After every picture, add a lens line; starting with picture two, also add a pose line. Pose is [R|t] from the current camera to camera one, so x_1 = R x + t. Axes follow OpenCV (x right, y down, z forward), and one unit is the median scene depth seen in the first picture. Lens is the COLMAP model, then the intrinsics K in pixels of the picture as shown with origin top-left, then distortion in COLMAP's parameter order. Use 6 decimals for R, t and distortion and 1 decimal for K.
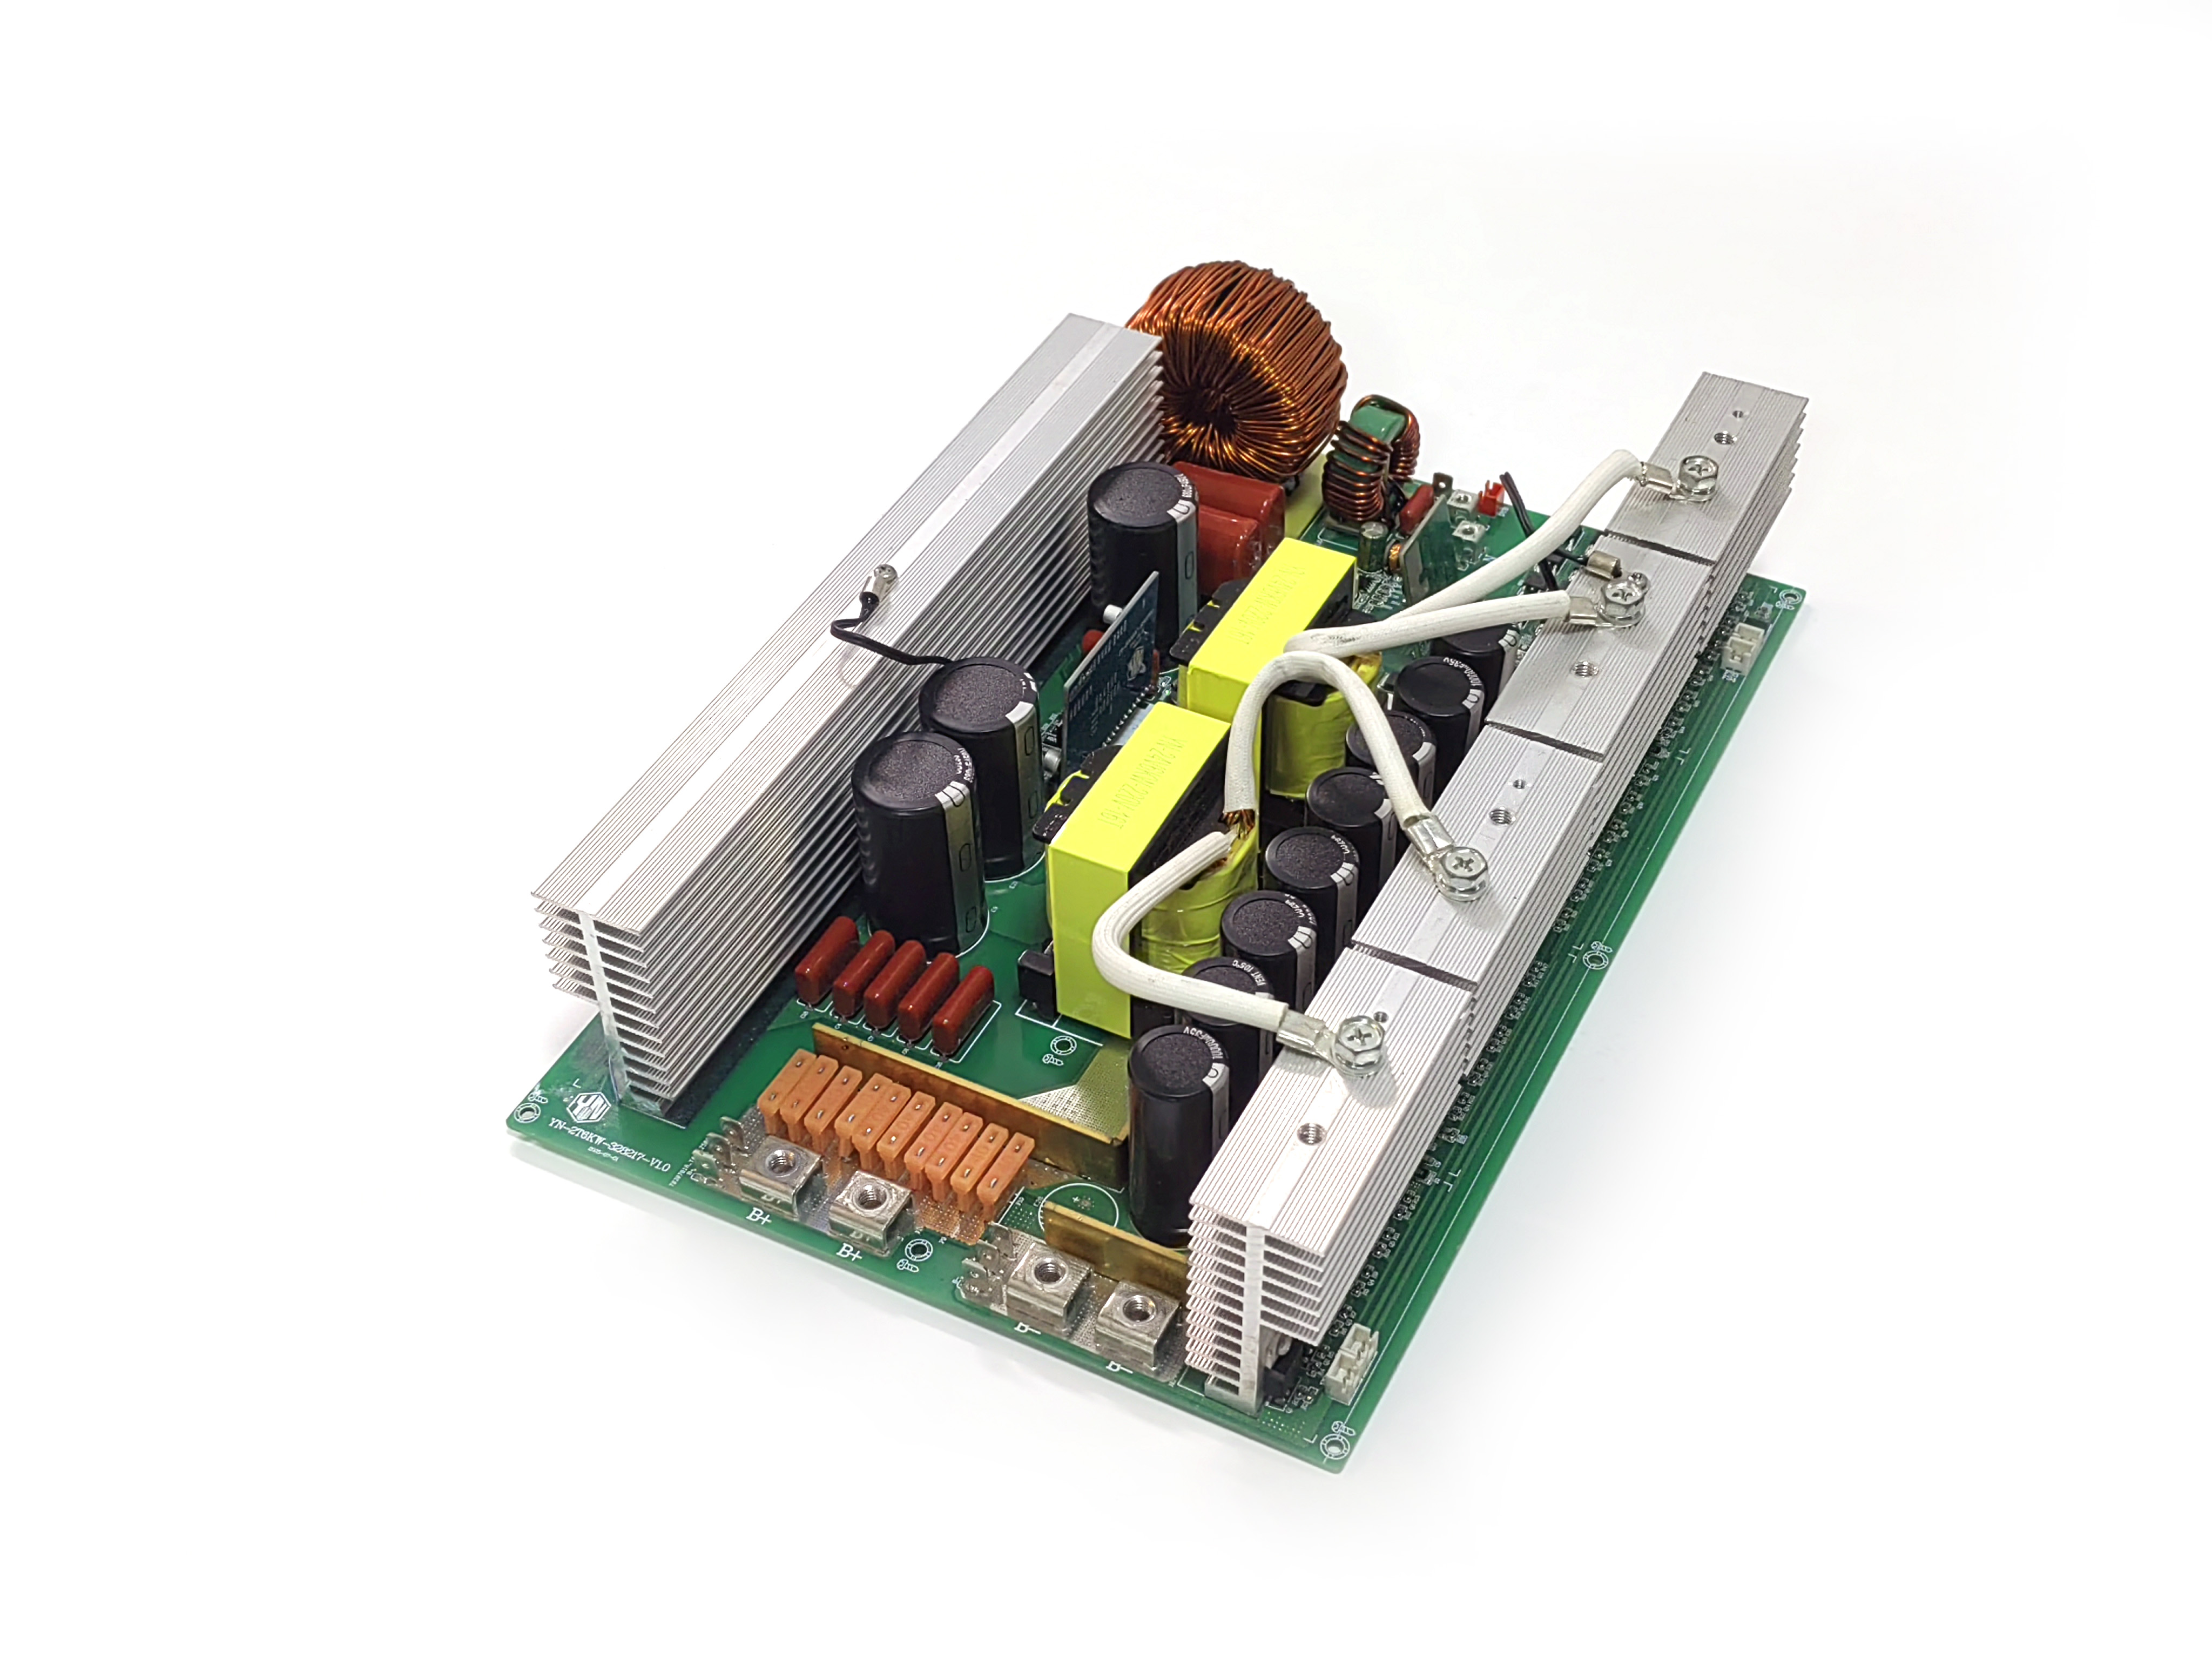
lens RADIAL K [[2837.0, 0, 1106.0], [0, 2837.0, 829.5], [0, 0, 1]] dist [0.024143, -0.048043]
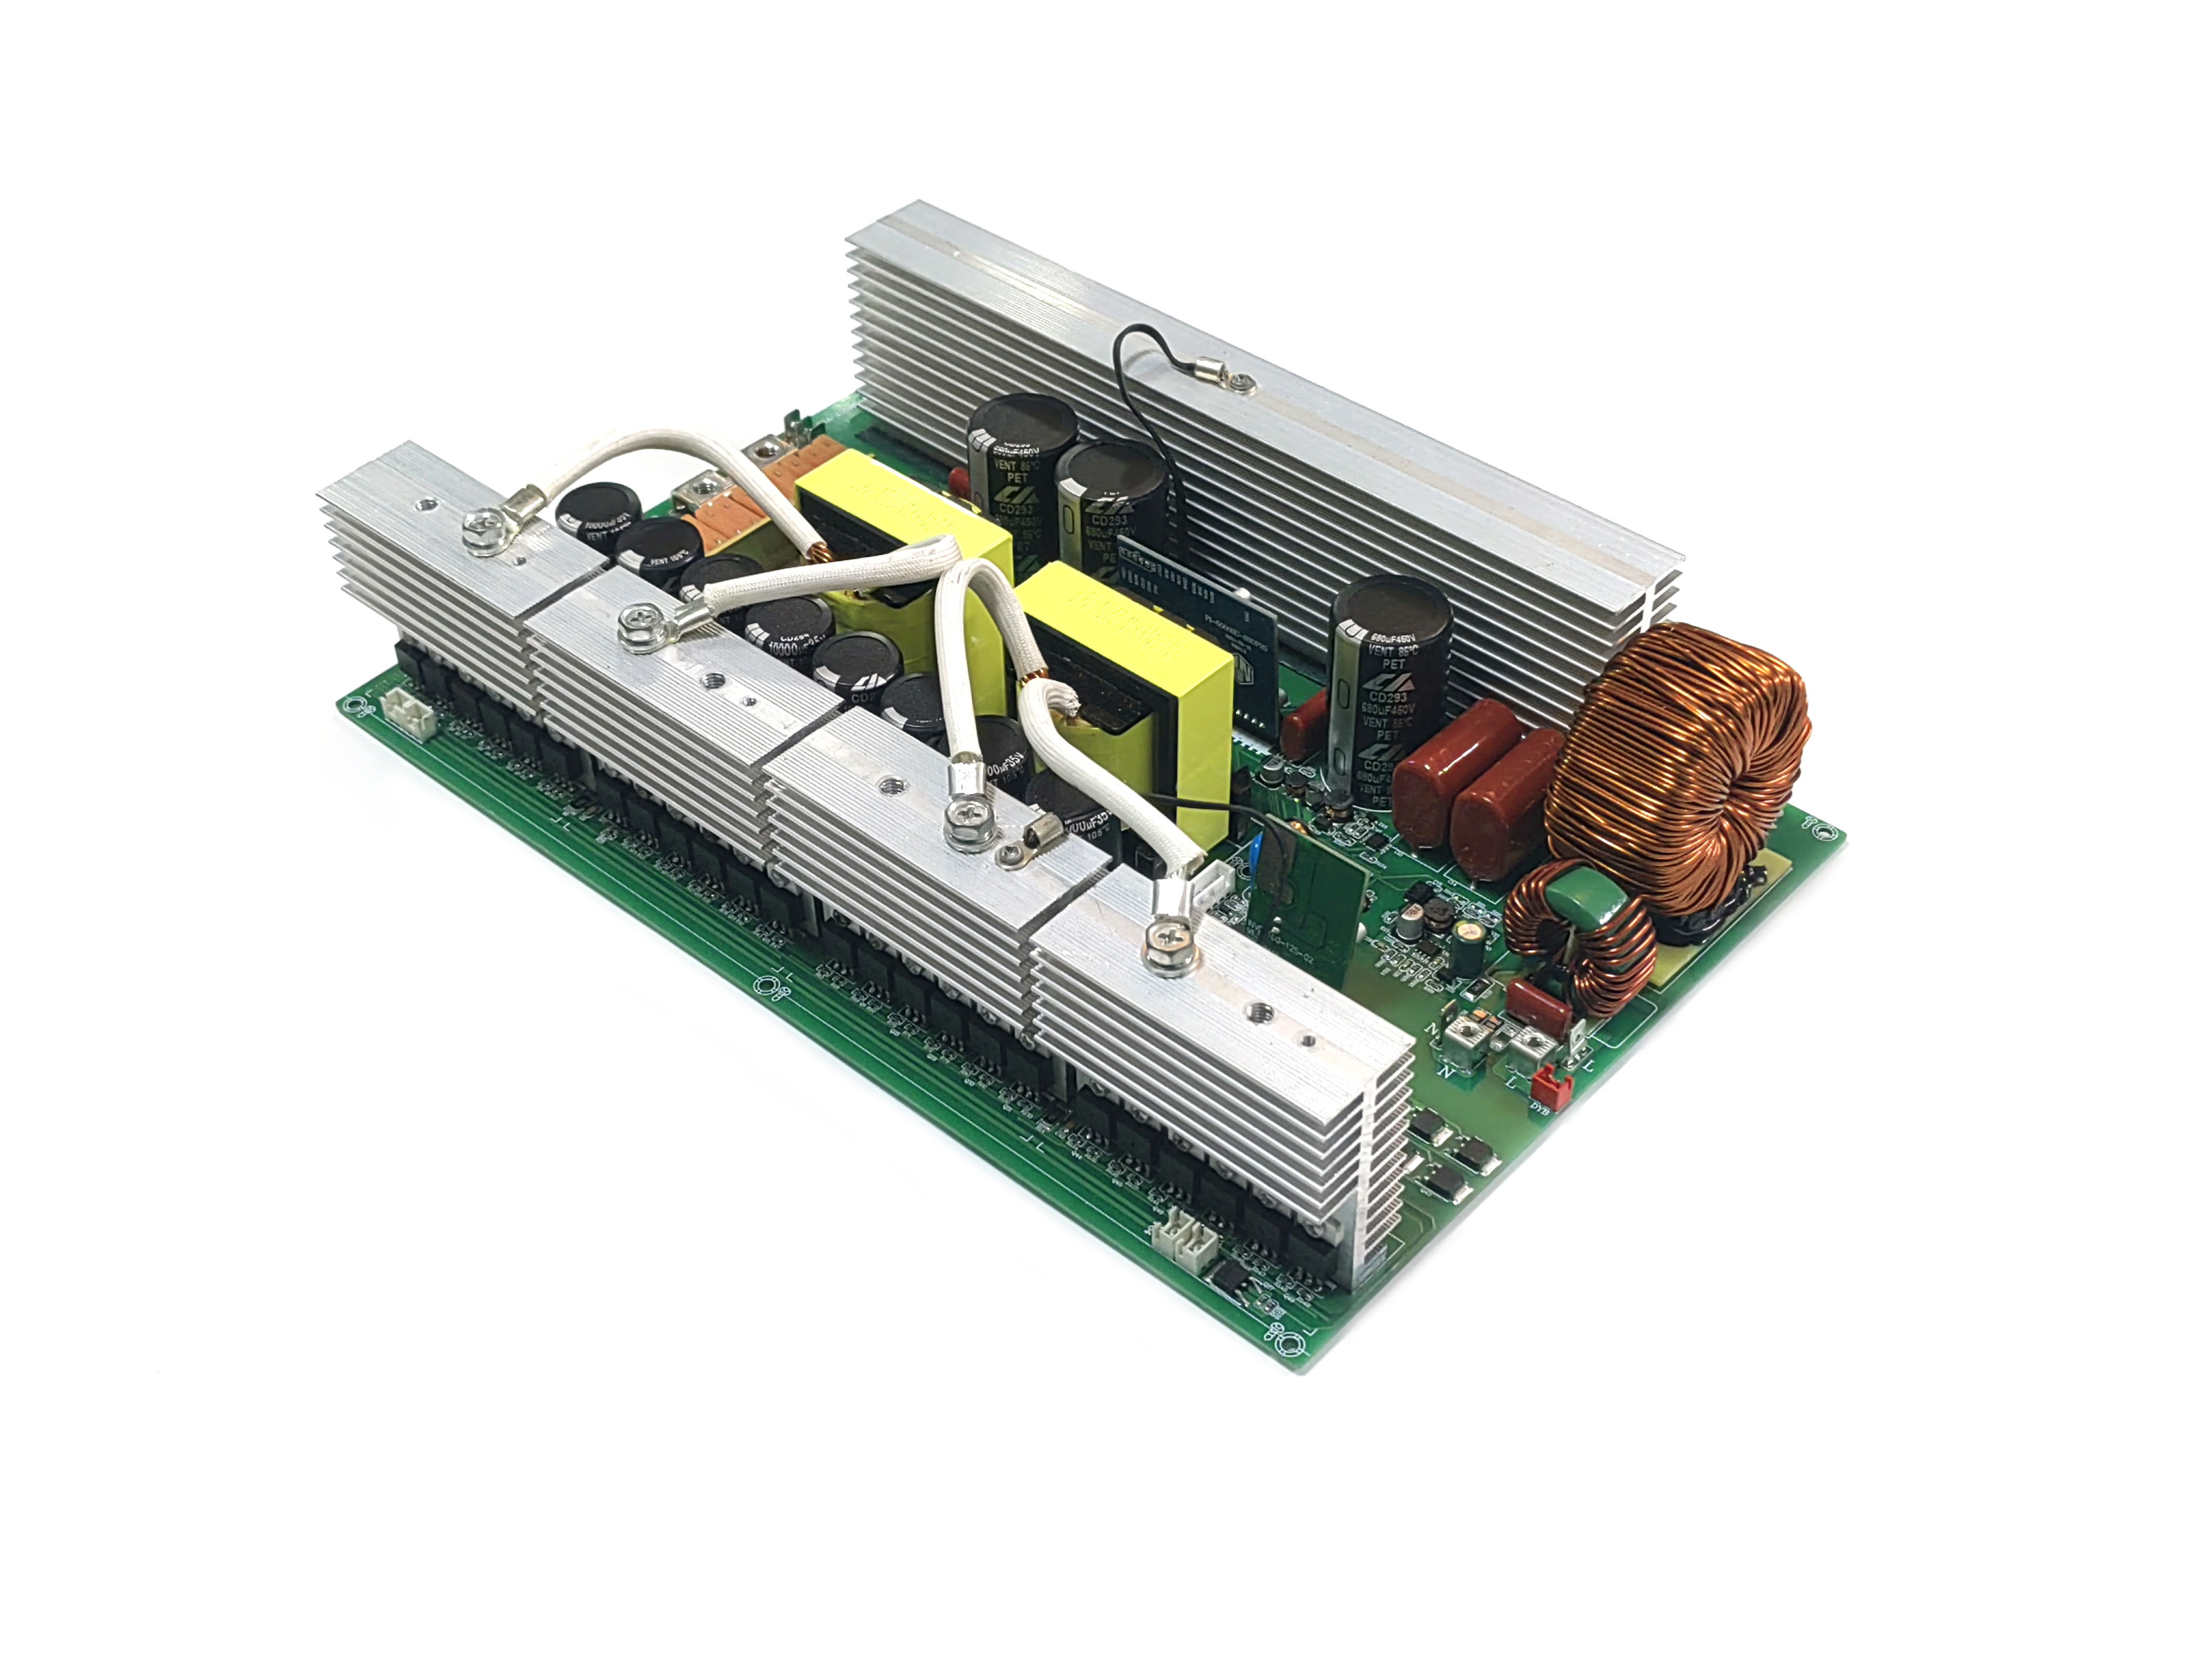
lens RADIAL K [[2837.0, 0, 1106.0], [0, 2837.0, 829.5], [0, 0, 1]] dist [0.024143, -0.048043]
pose [[-0.250036, 0.672509, -0.696573, 0.799952], [-0.653616, 0.413530, 0.633860, -0.677000], [0.714331, 0.613779, 0.336165, 0.756513]]
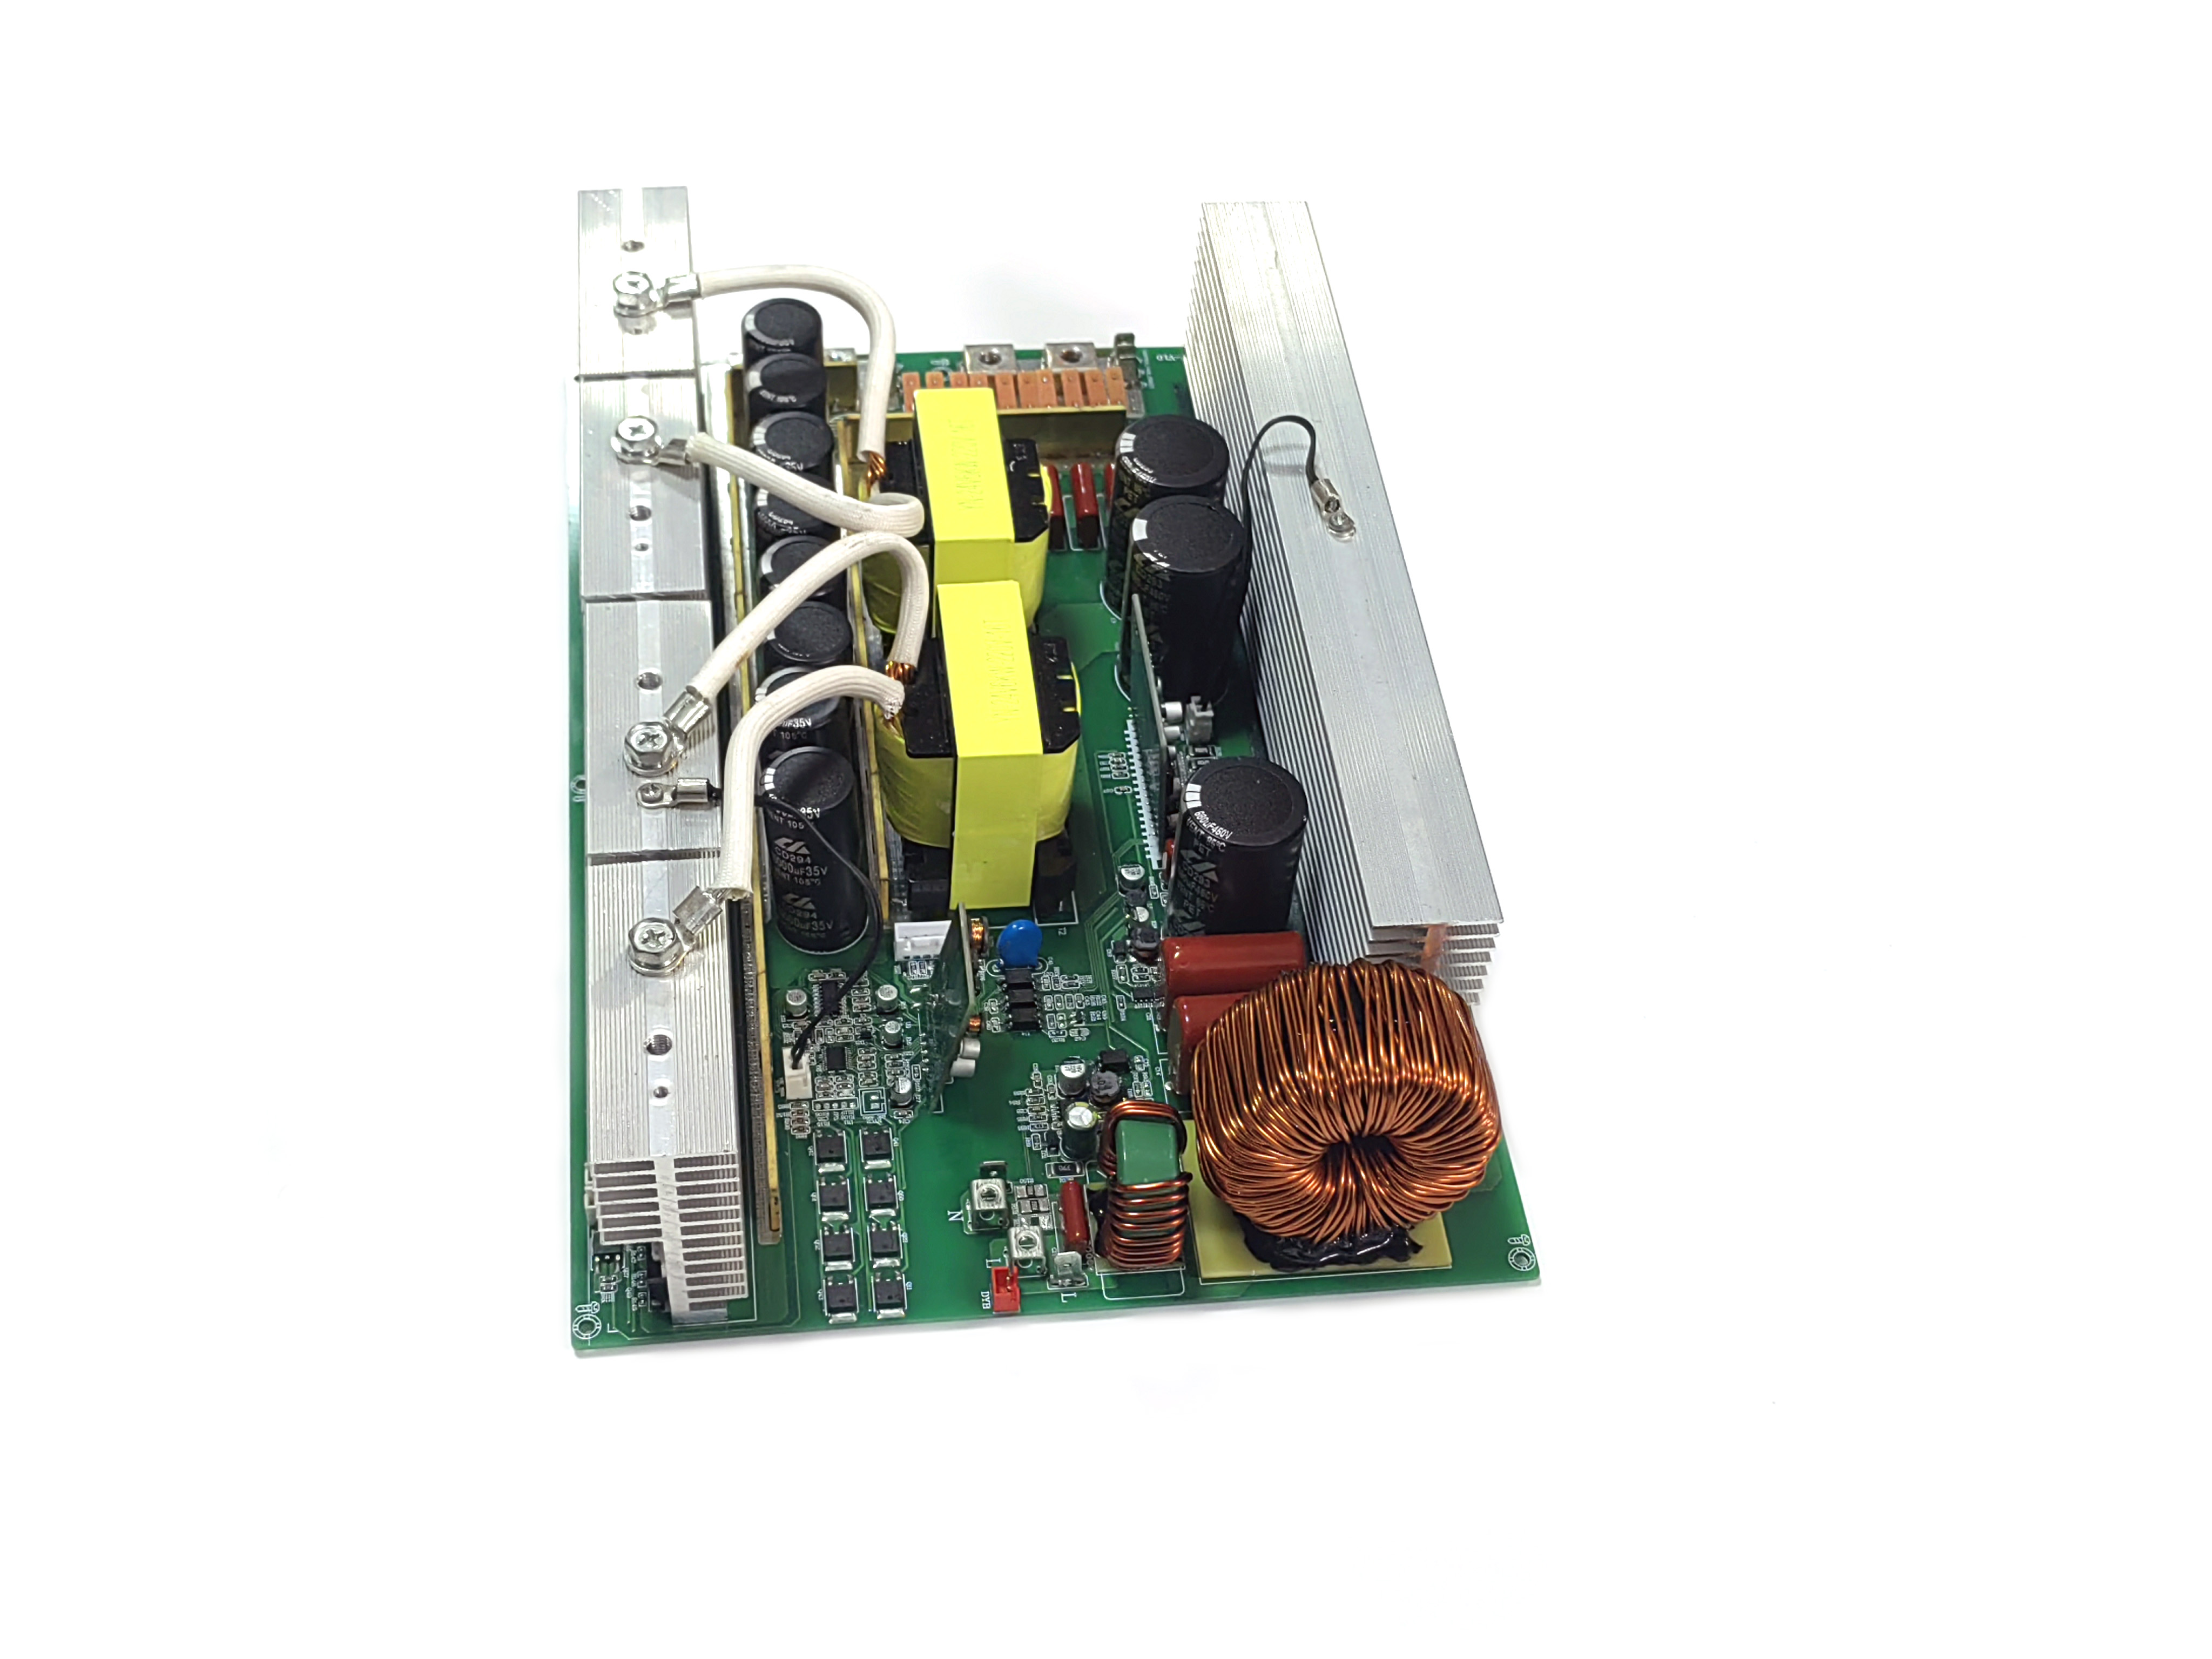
lens RADIAL K [[2837.0, 0, 1106.0], [0, 2837.0, 829.5], [0, 0, 1]] dist [0.024143, -0.048043]
pose [[-0.824548, 0.408867, -0.391086, 0.440129], [-0.420371, 0.019936, 0.907133, -0.998790], [0.378693, 0.912376, 0.155438, 0.961564]]
